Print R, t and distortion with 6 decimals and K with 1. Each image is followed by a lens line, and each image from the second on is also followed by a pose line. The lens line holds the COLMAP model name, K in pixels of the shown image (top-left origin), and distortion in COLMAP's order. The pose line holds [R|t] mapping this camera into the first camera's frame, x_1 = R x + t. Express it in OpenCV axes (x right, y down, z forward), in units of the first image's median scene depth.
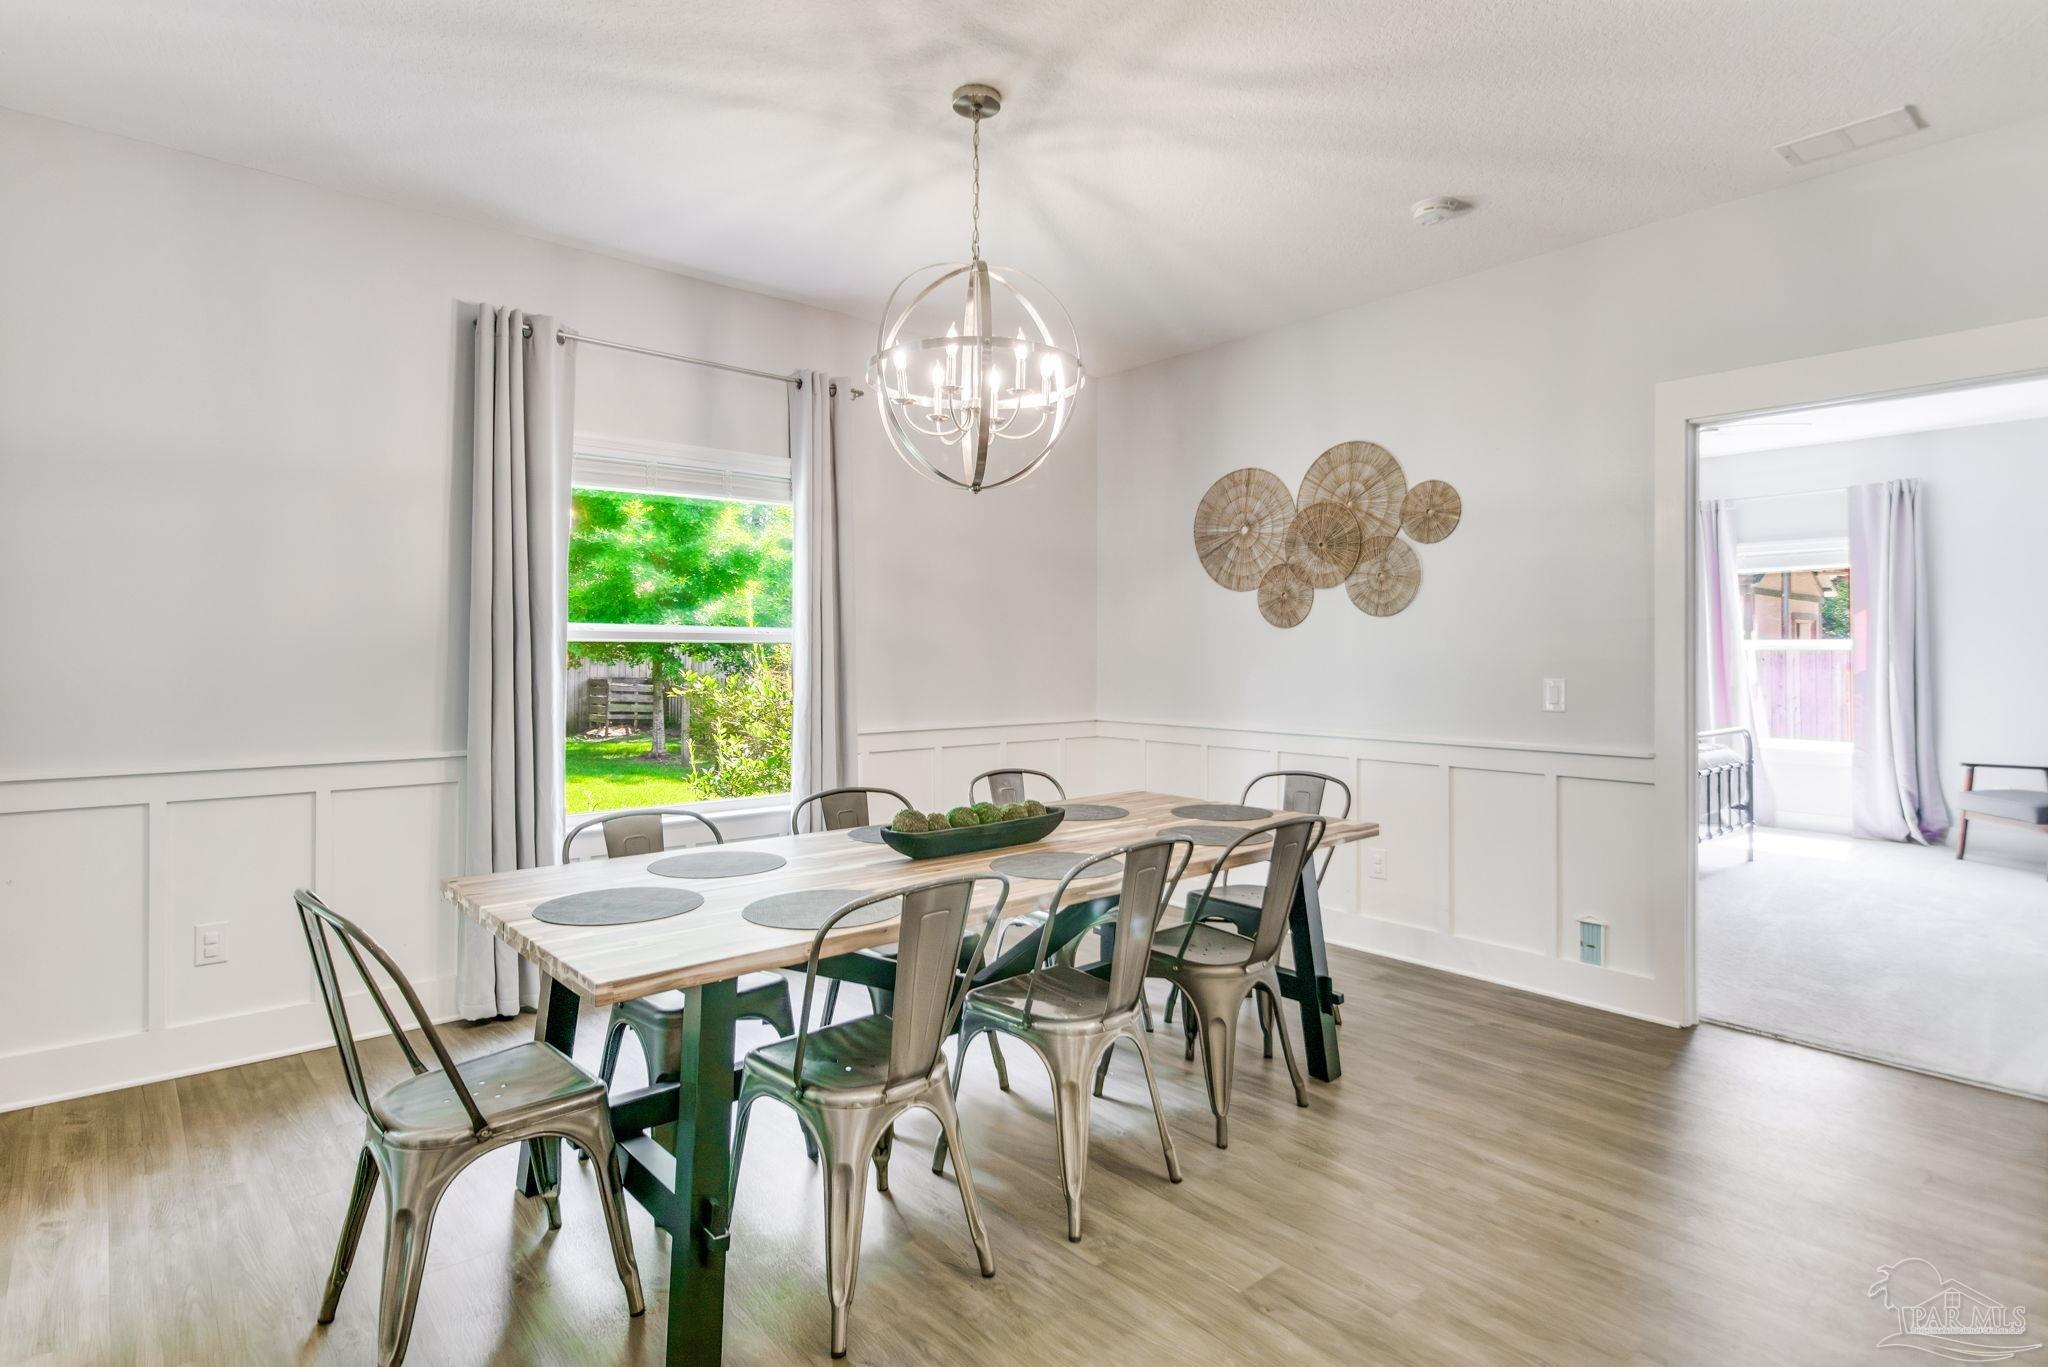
lens RADIAL K [[1051.0, 0, 1012.0], [0, 1051.0, 645.8], [0, 0, 1]] dist [0.019395, -0.012364]
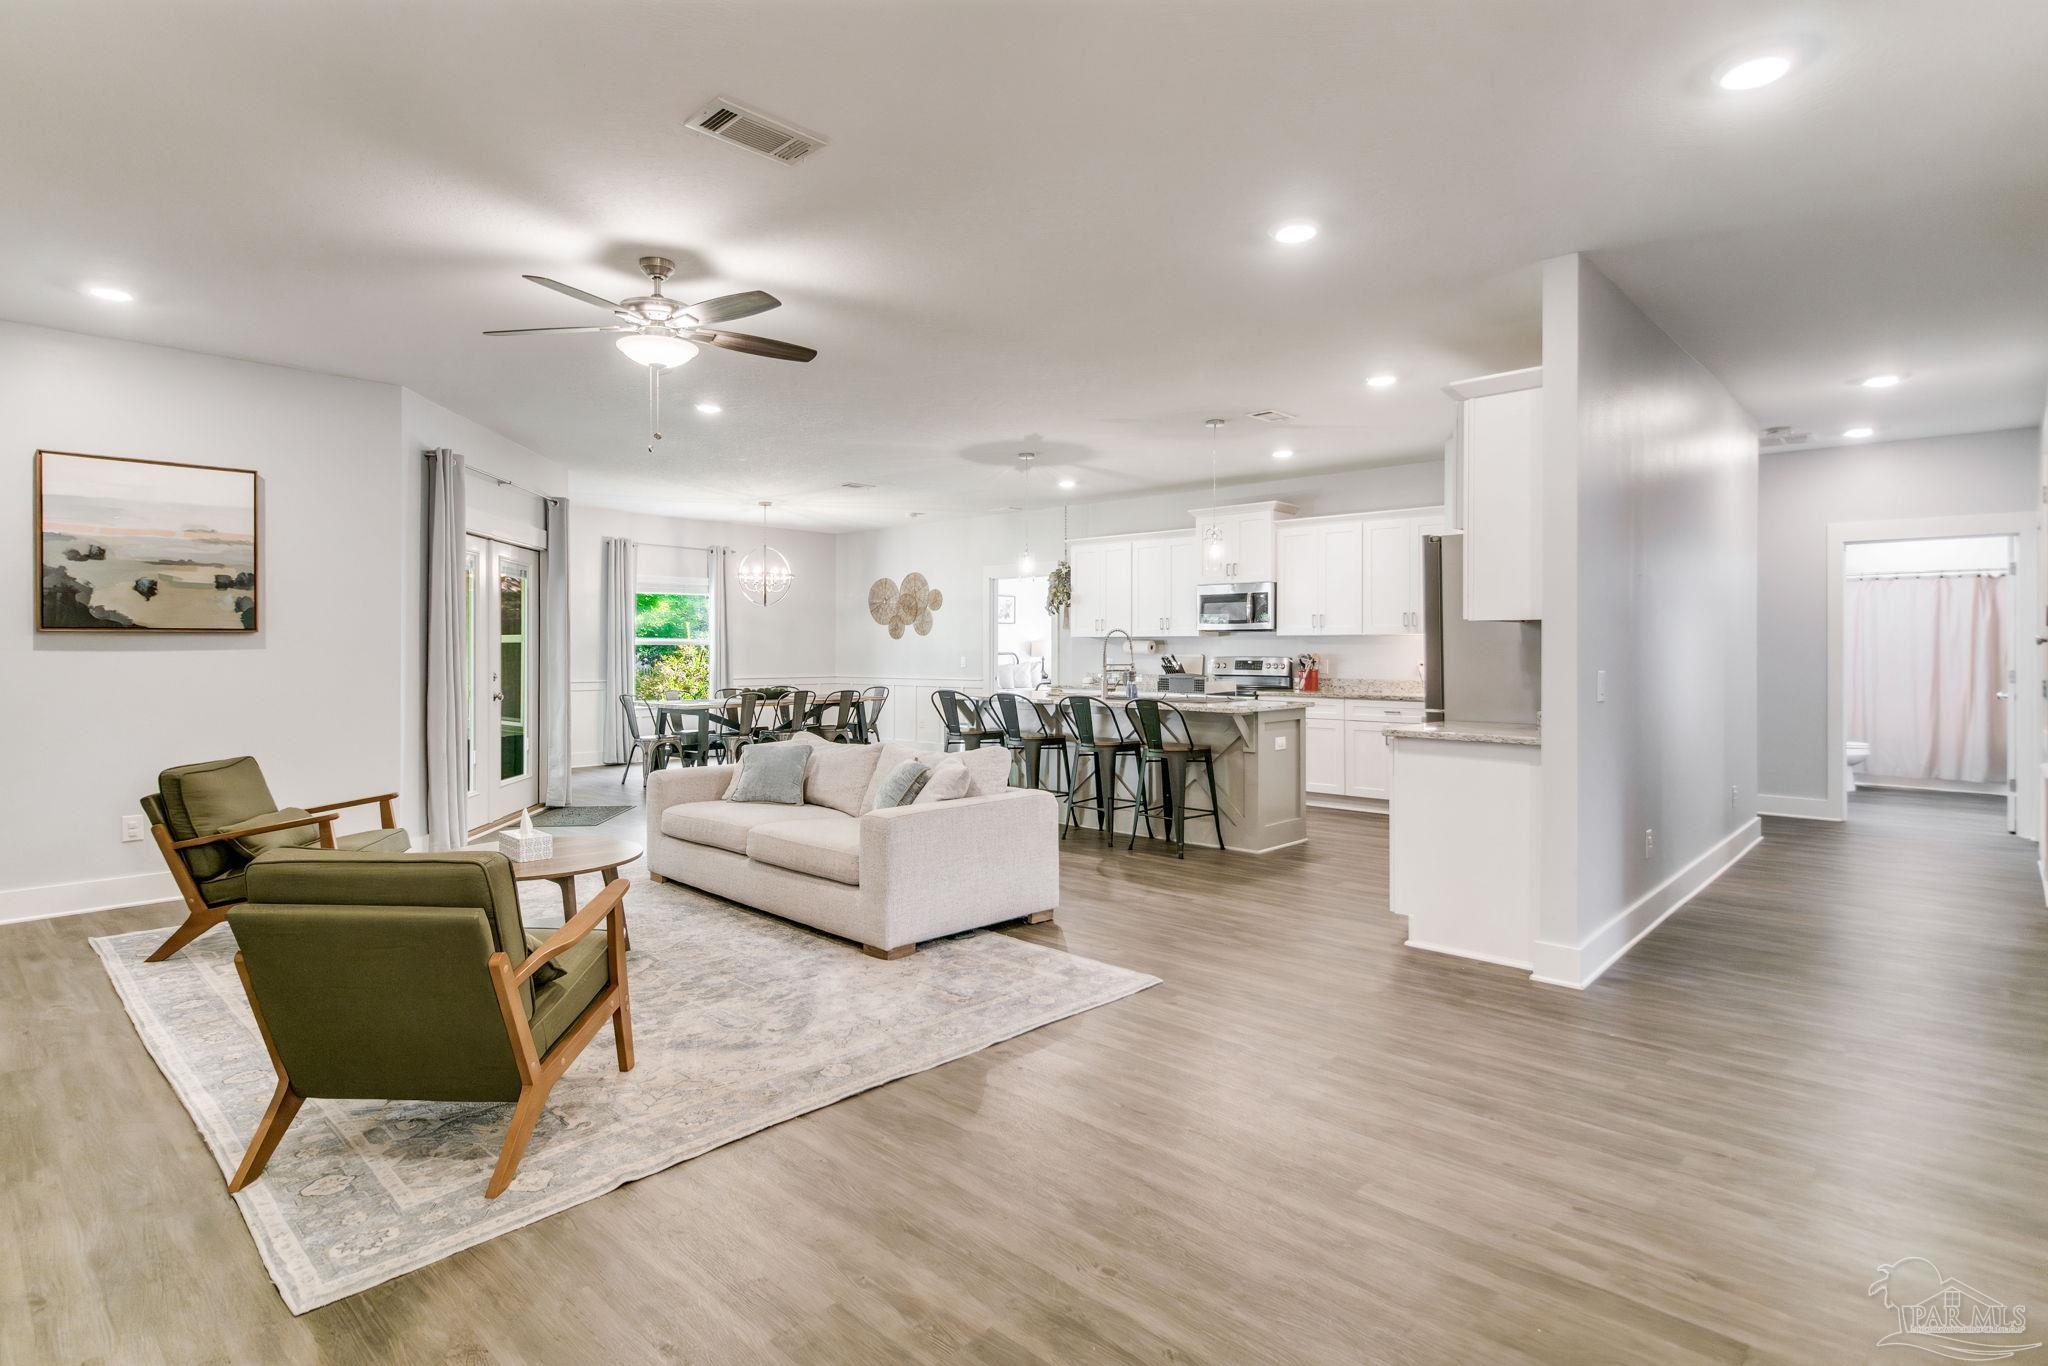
lens RADIAL K [[1051.0, 0, 1012.0], [0, 1051.0, 645.3], [0, 0, 1]] dist [0.019395, -0.012364]
pose [[0.994063, -0.000664, 0.108802, 0.286027], [0.000332, 0.999995, 0.003074, -0.010338], [-0.108804, -0.003019, 0.994059, -1.865408]]
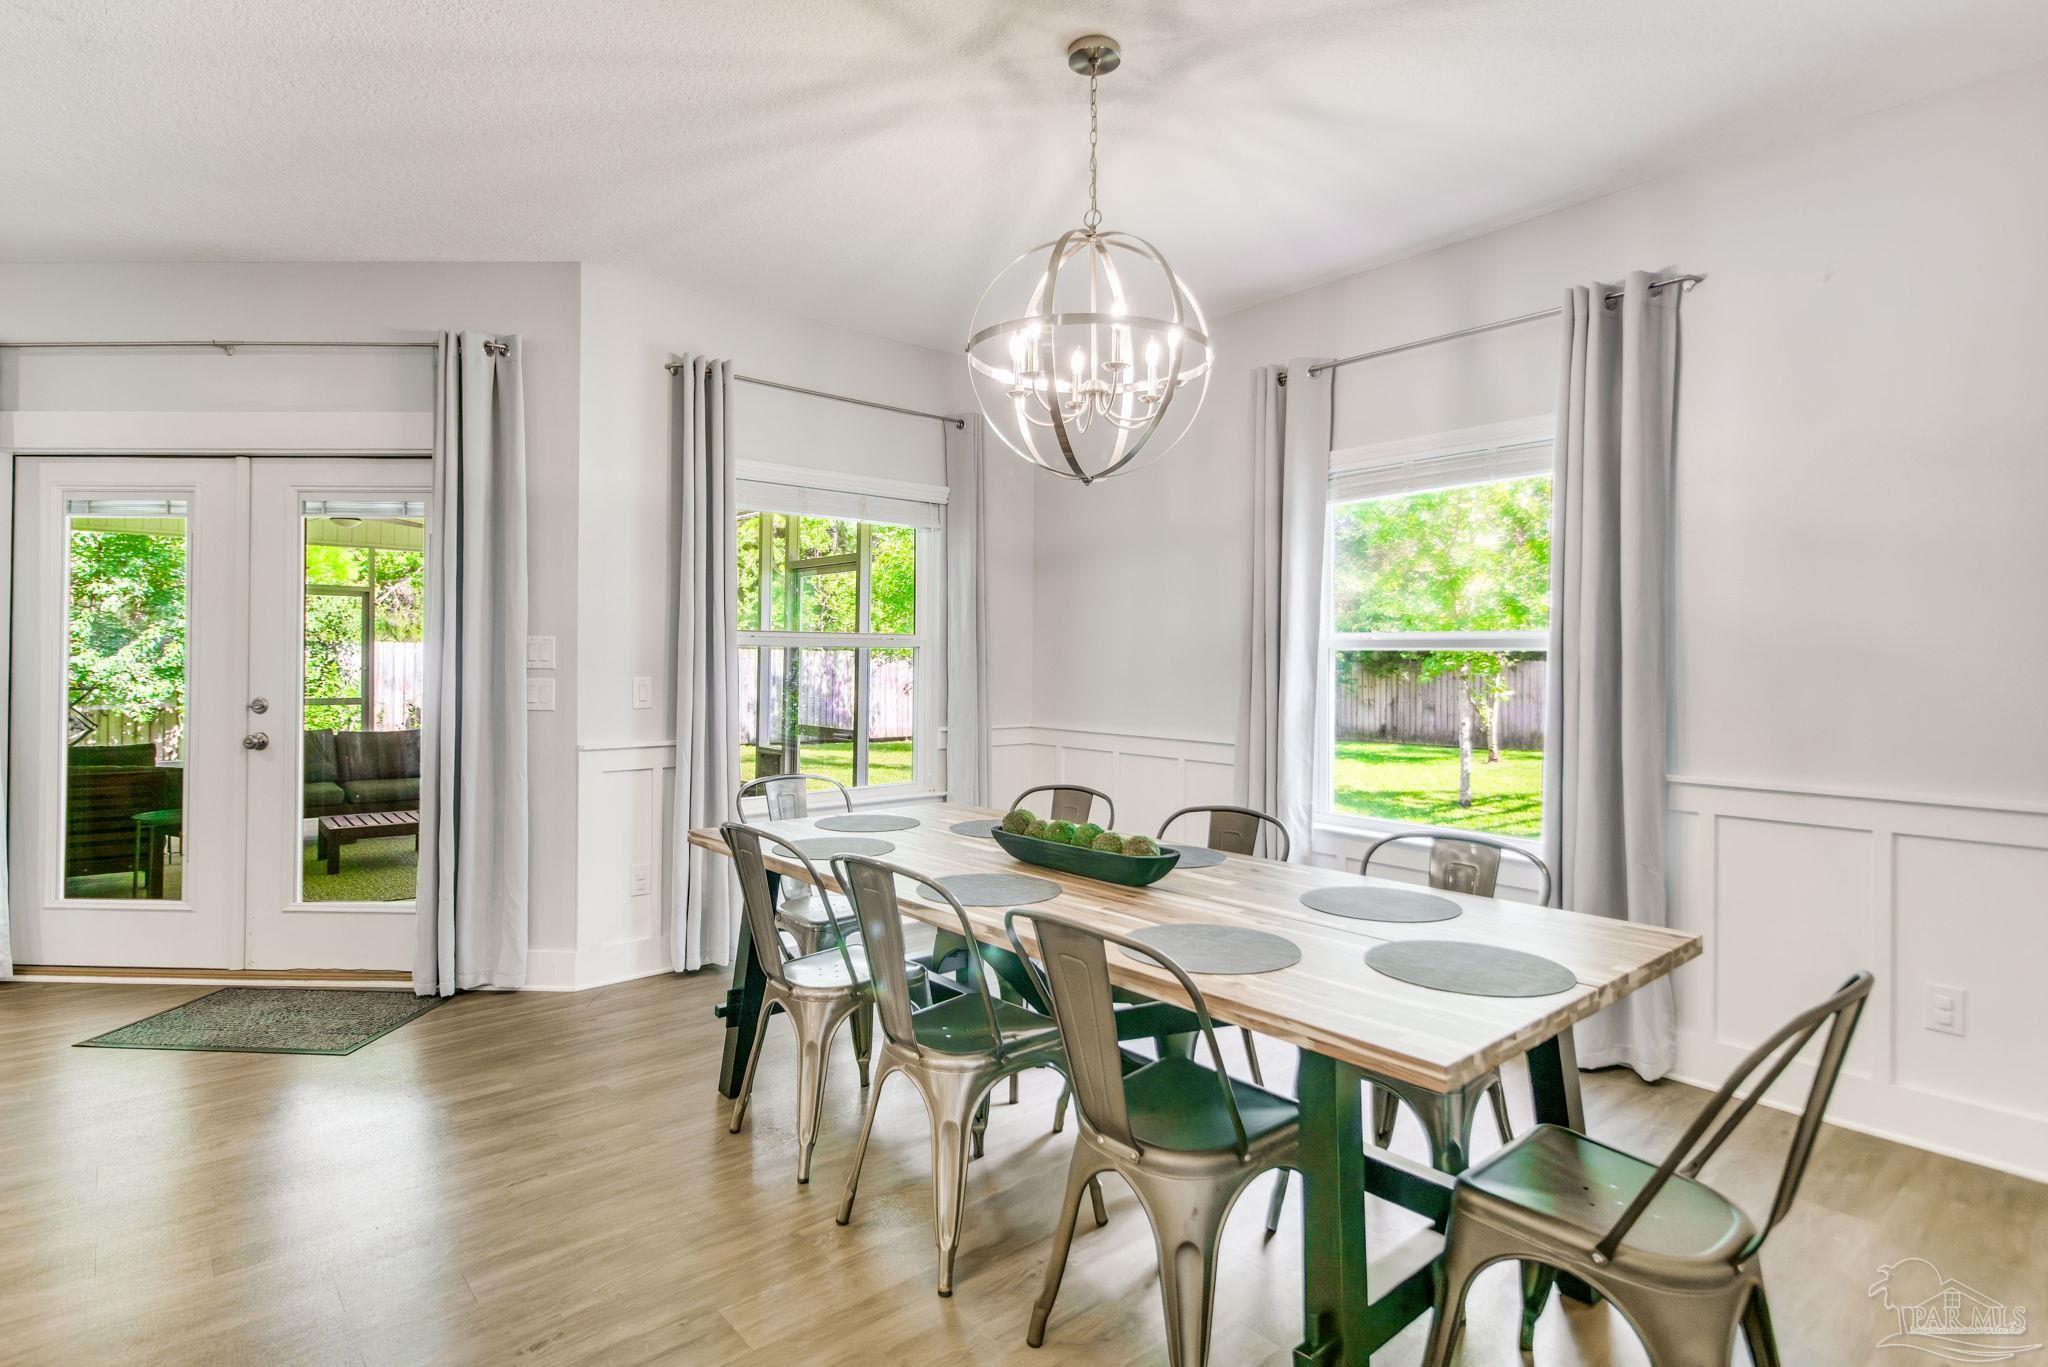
lens RADIAL K [[1051.0, 0, 1012.0], [0, 1051.0, 645.8], [0, 0, 1]] dist [0.019395, -0.012364]
pose [[-0.007932, -0.013873, -0.999872, 0.567779], [-0.001339, 0.999903, -0.013862, 0.005288], [0.999968, 0.001228, -0.007950, 0.607253]]
